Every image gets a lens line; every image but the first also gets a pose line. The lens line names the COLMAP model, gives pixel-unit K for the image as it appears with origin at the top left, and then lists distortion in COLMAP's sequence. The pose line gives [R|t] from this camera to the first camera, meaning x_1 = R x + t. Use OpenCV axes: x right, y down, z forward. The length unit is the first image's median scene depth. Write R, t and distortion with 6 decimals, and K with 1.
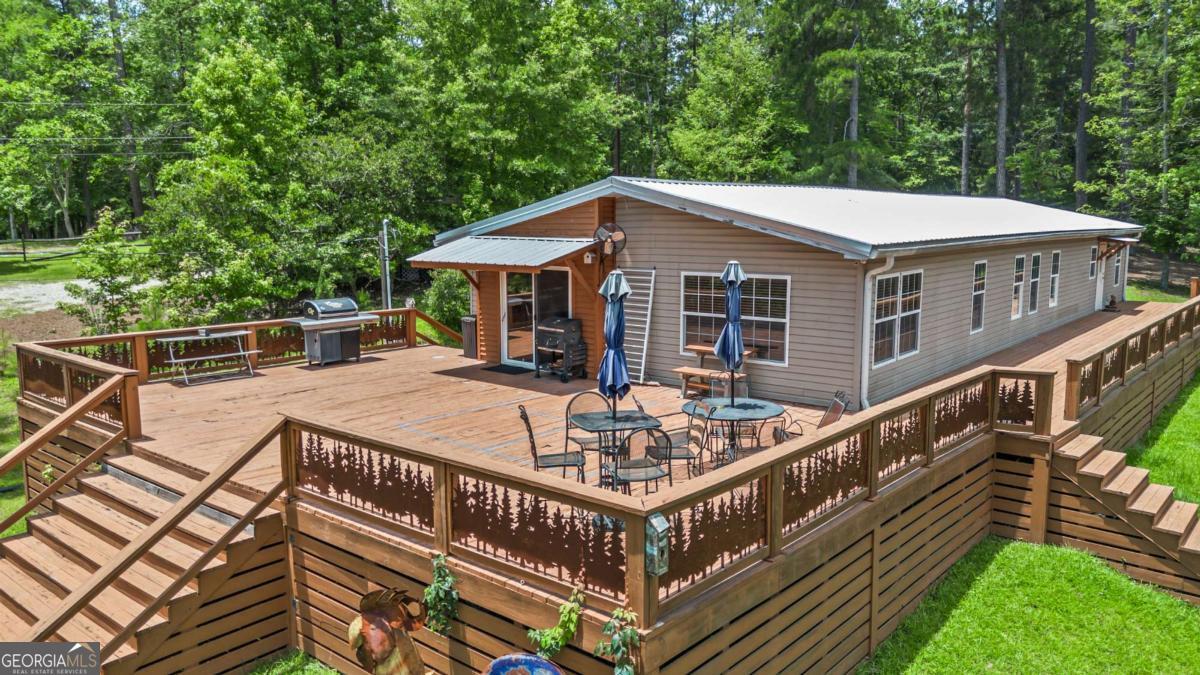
lens RADIAL K [[855.9, 0, 594.6], [0, 855.9, 339.5], [0, 0, 1]] dist [0.062903, -0.058037]
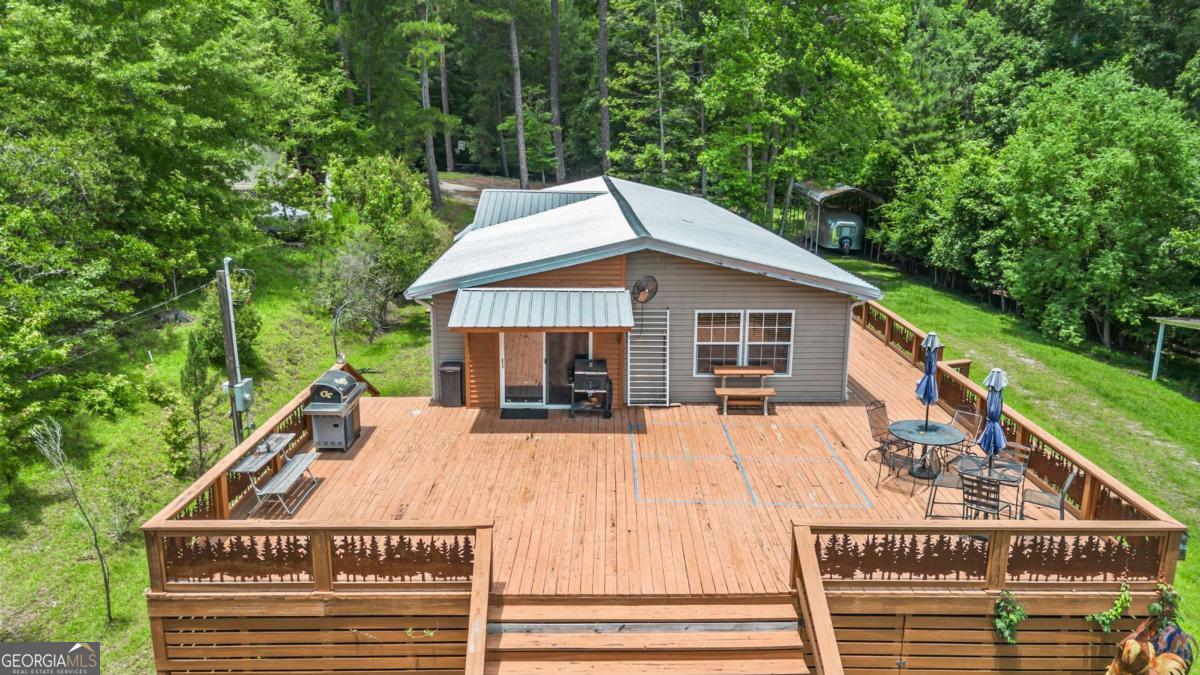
lens RADIAL K [[855.9, 0, 590.0], [0, 855.9, 330.8], [0, 0, 1]] dist [0.062903, -0.058037]
pose [[0.763587, -0.142927, 0.629687, -1.332685], [0.086799, 0.989064, 0.119243, -0.356268], [-0.639844, -0.036397, 0.767643, 0.289429]]
